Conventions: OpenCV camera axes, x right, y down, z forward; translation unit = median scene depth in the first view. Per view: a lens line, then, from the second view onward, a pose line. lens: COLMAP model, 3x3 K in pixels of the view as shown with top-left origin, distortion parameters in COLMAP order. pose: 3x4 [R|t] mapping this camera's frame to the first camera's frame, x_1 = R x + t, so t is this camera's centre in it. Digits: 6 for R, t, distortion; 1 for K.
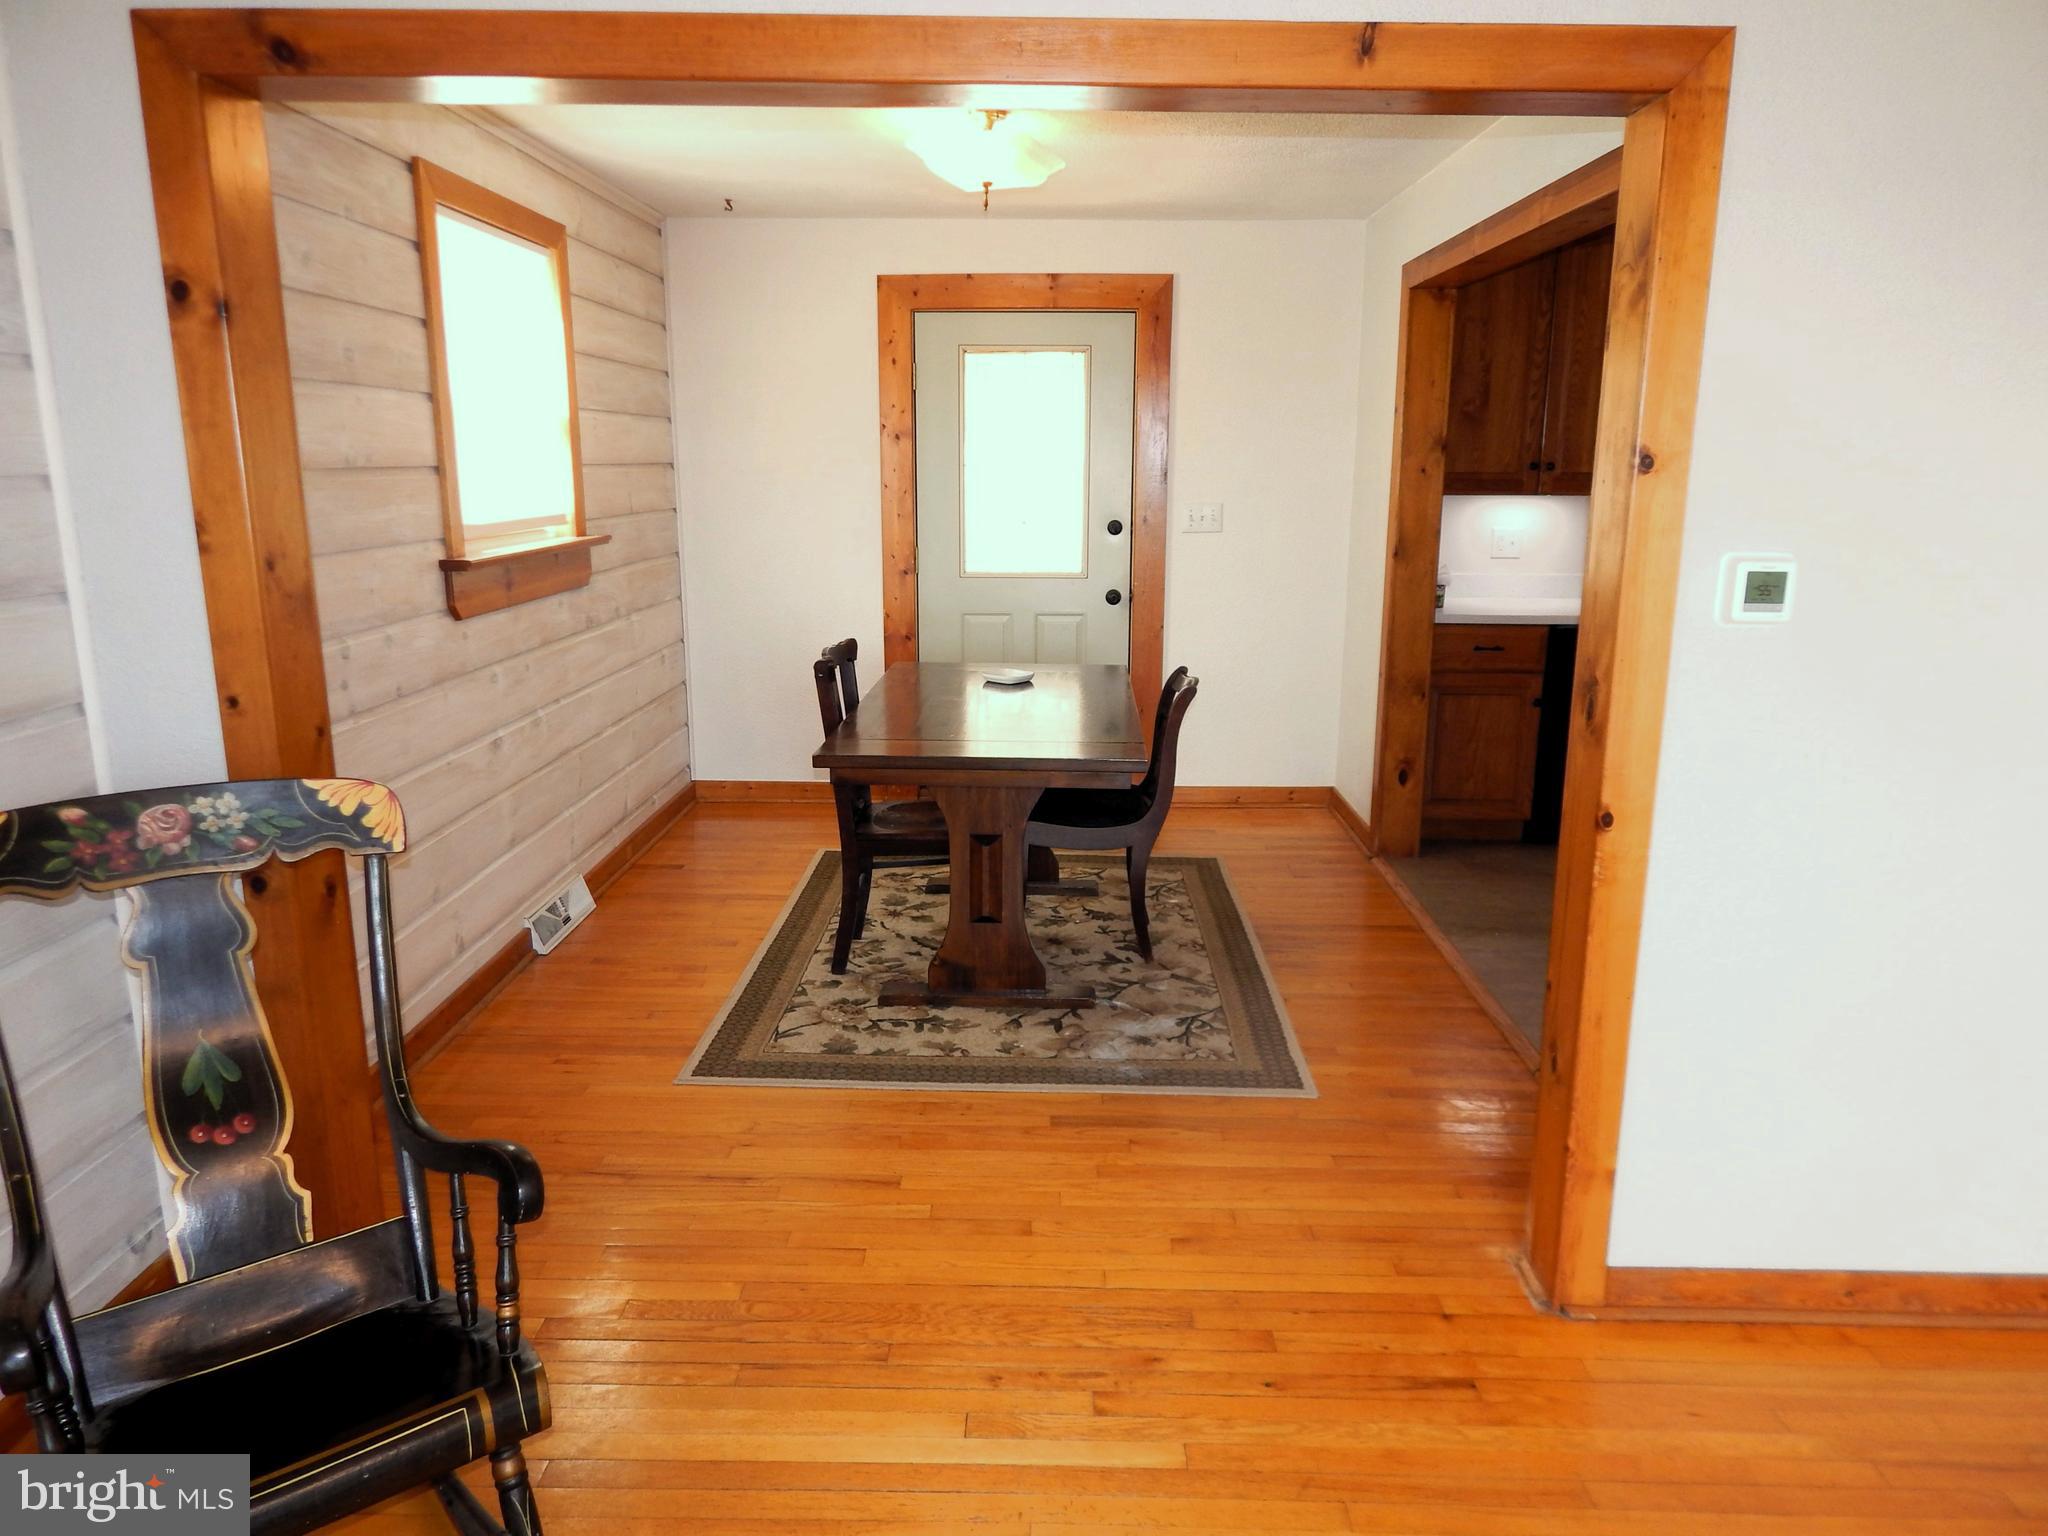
lens RADIAL K [[1364.3, 0, 1012.0], [0, 1364.3, 757.1], [0, 0, 1]] dist [0.005856, -0.009598]
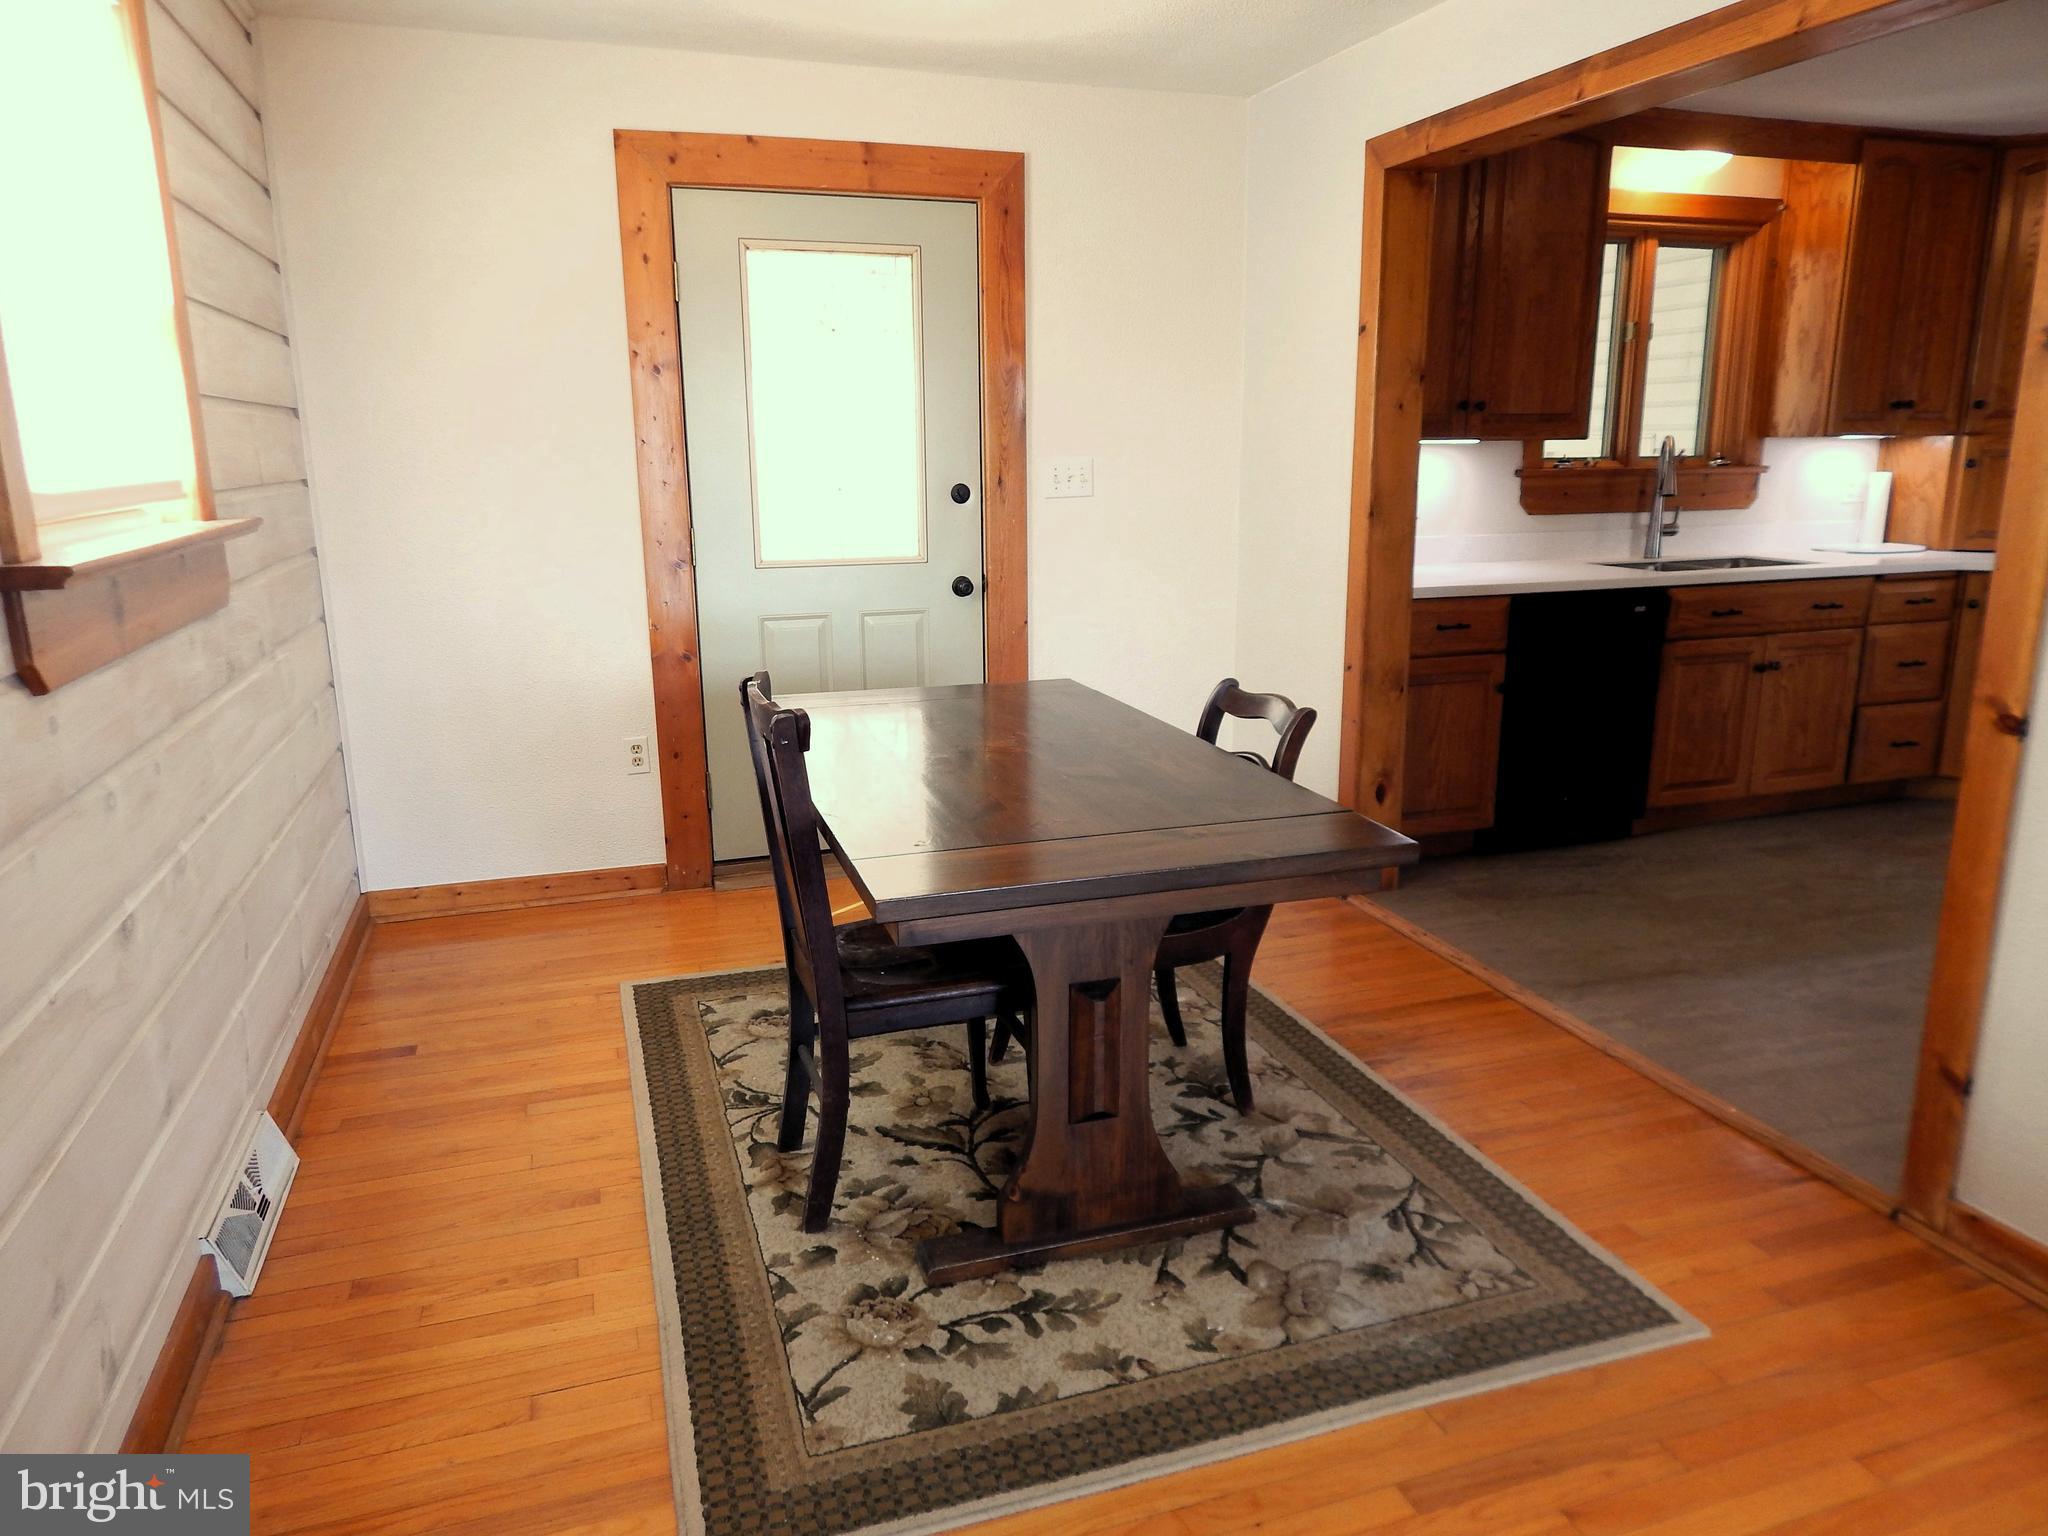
lens RADIAL K [[1364.3, 0, 1022.4], [0, 1364.3, 753.6], [0, 0, 1]] dist [0.005856, -0.009598]
pose [[0.937369, -0.087779, 0.337097, -0.200989], [0.085473, 0.996104, 0.021705, -0.049417], [-0.337688, 0.008467, 0.941220, 0.357578]]
